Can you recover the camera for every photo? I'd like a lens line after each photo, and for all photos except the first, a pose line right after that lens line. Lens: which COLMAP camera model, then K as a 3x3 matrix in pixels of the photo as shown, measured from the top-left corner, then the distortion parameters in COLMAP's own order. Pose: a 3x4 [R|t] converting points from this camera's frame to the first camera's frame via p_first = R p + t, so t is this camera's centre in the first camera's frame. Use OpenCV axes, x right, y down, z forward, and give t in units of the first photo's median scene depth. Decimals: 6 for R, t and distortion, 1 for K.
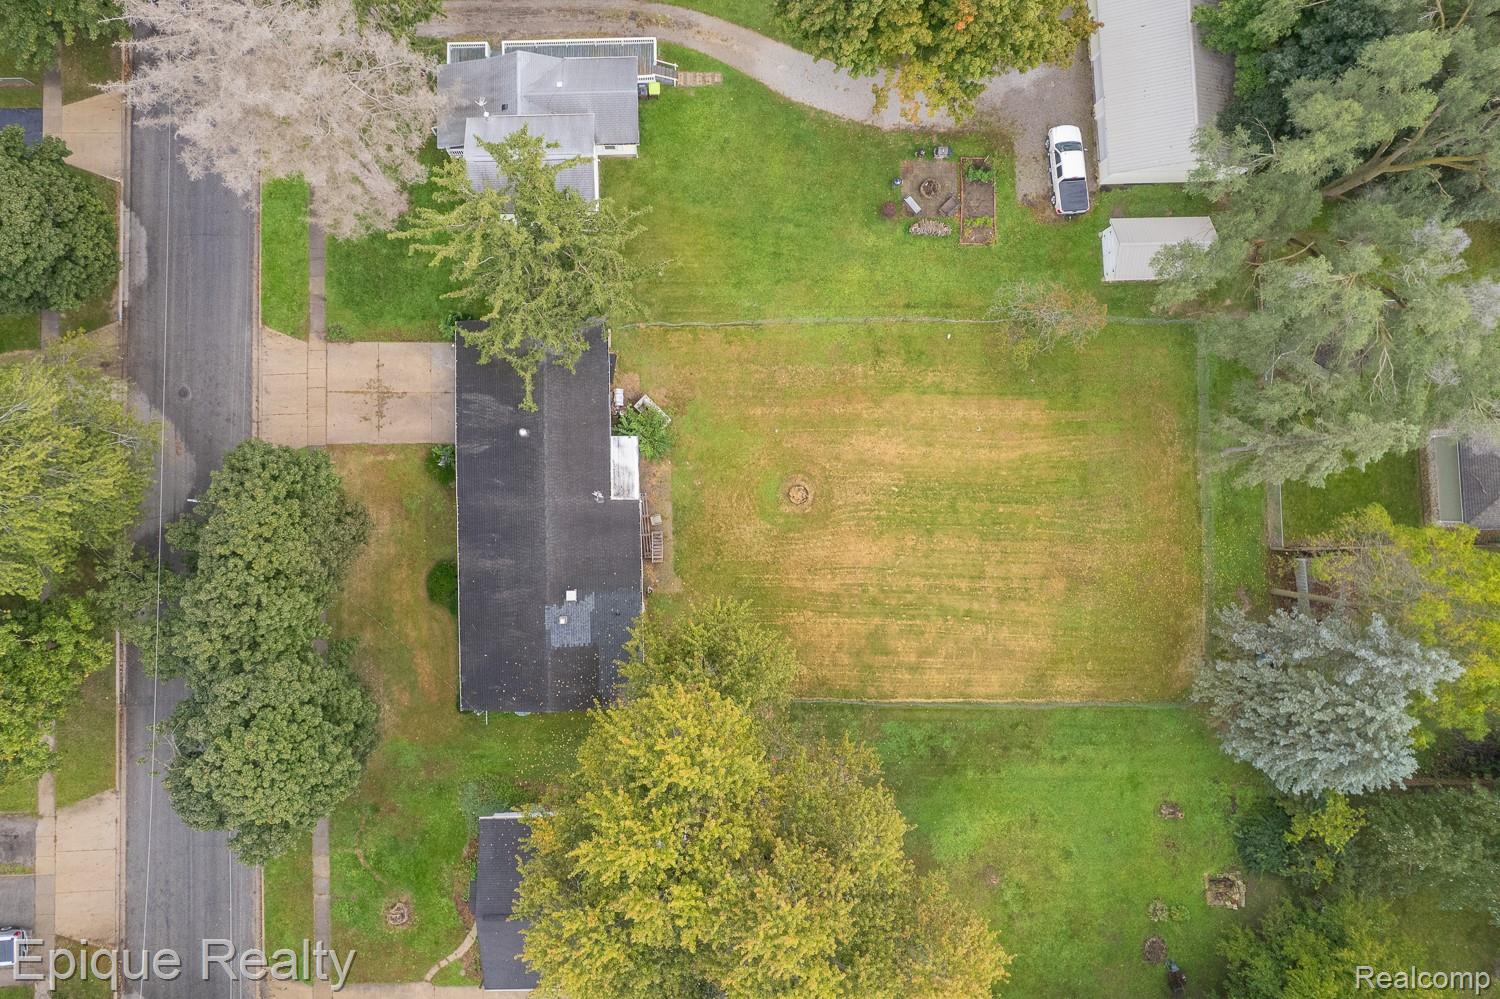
lens RADIAL K [[1095.1, 0, 684.6], [0, 1095.1, 494.5], [0, 0, 1]] dist [-0.085648, 0.080432]
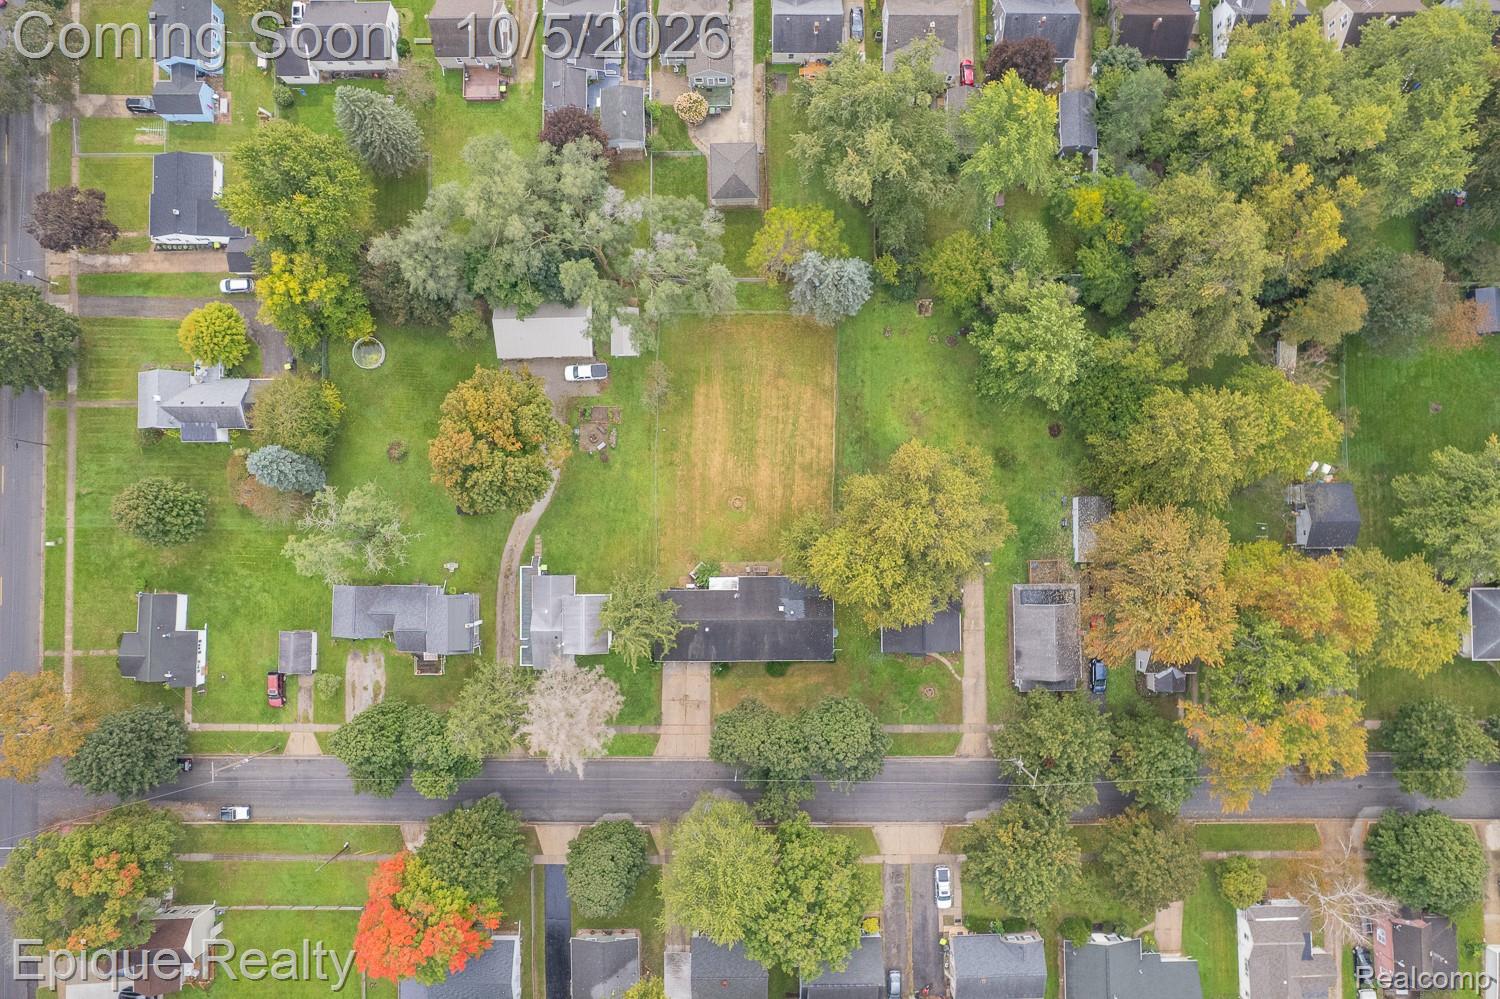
lens RADIAL K [[1032.8, 0, 781.5], [0, 1032.8, 496.0], [0, 0, 1]] dist [-0.073168, 0.070294]
pose [[0.014620, -0.999207, 0.037038, 0.046025], [0.999224, 0.015956, 0.036025, 0.013884], [-0.036587, 0.036483, 0.998664, -1.077478]]
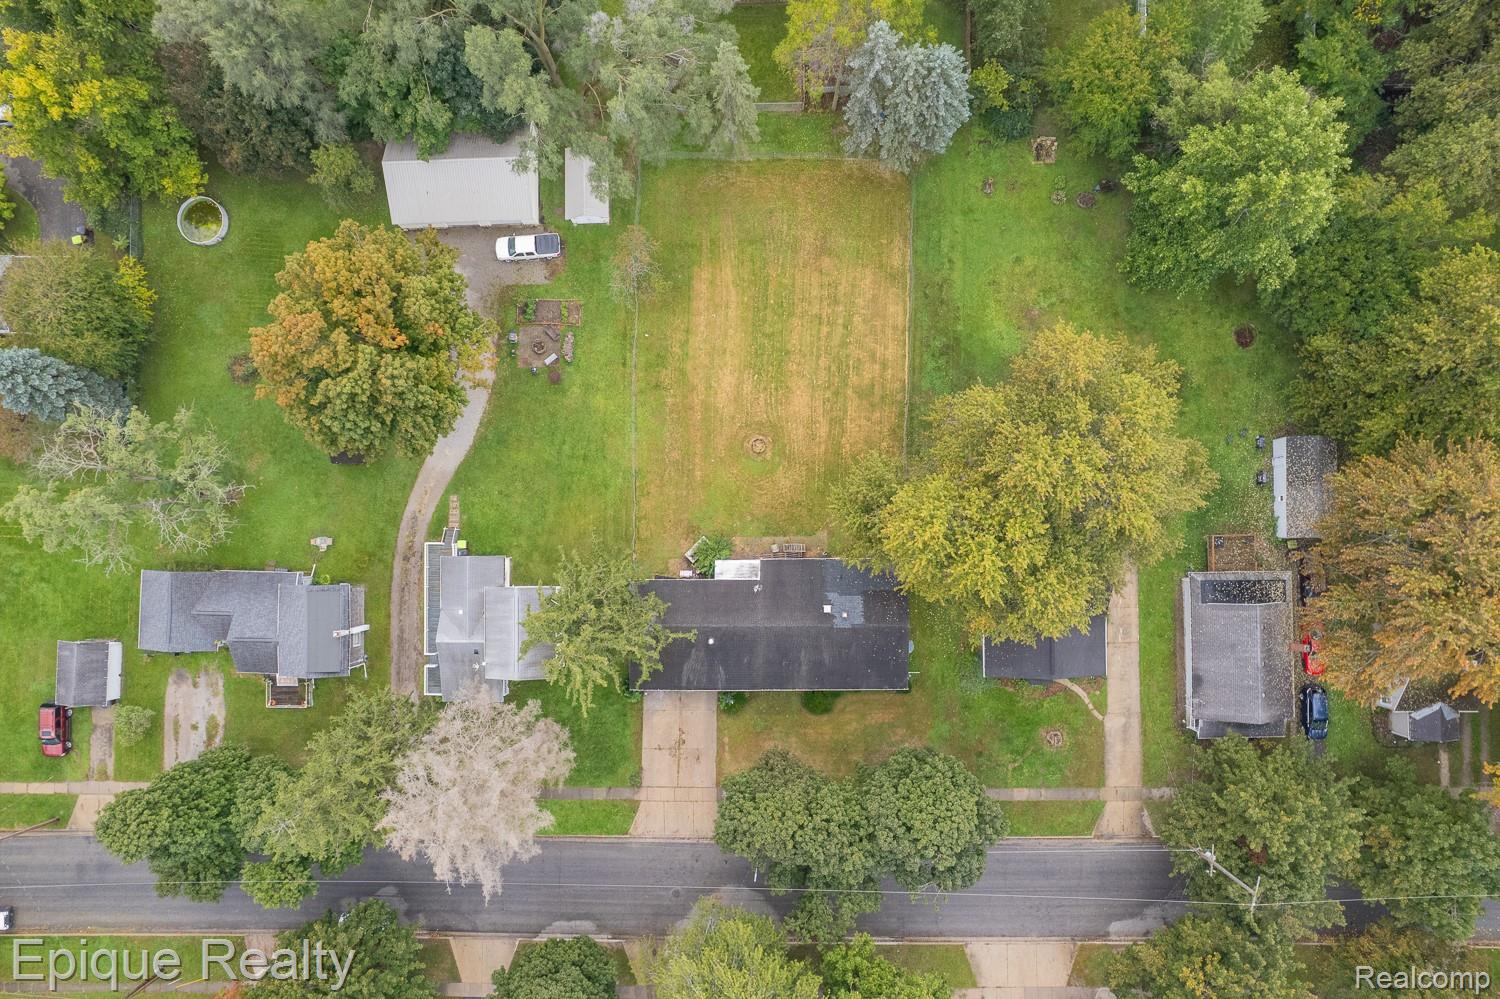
lens RADIAL K [[1032.8, 0, 781.5], [0, 1032.8, 496.0], [0, 0, 1]] dist [-0.073168, 0.070294]
pose [[0.017166, -0.999224, 0.035438, -0.006082], [0.999534, 0.018044, 0.024621, -0.002136], [-0.025242, 0.034999, 0.999069, -0.331011]]
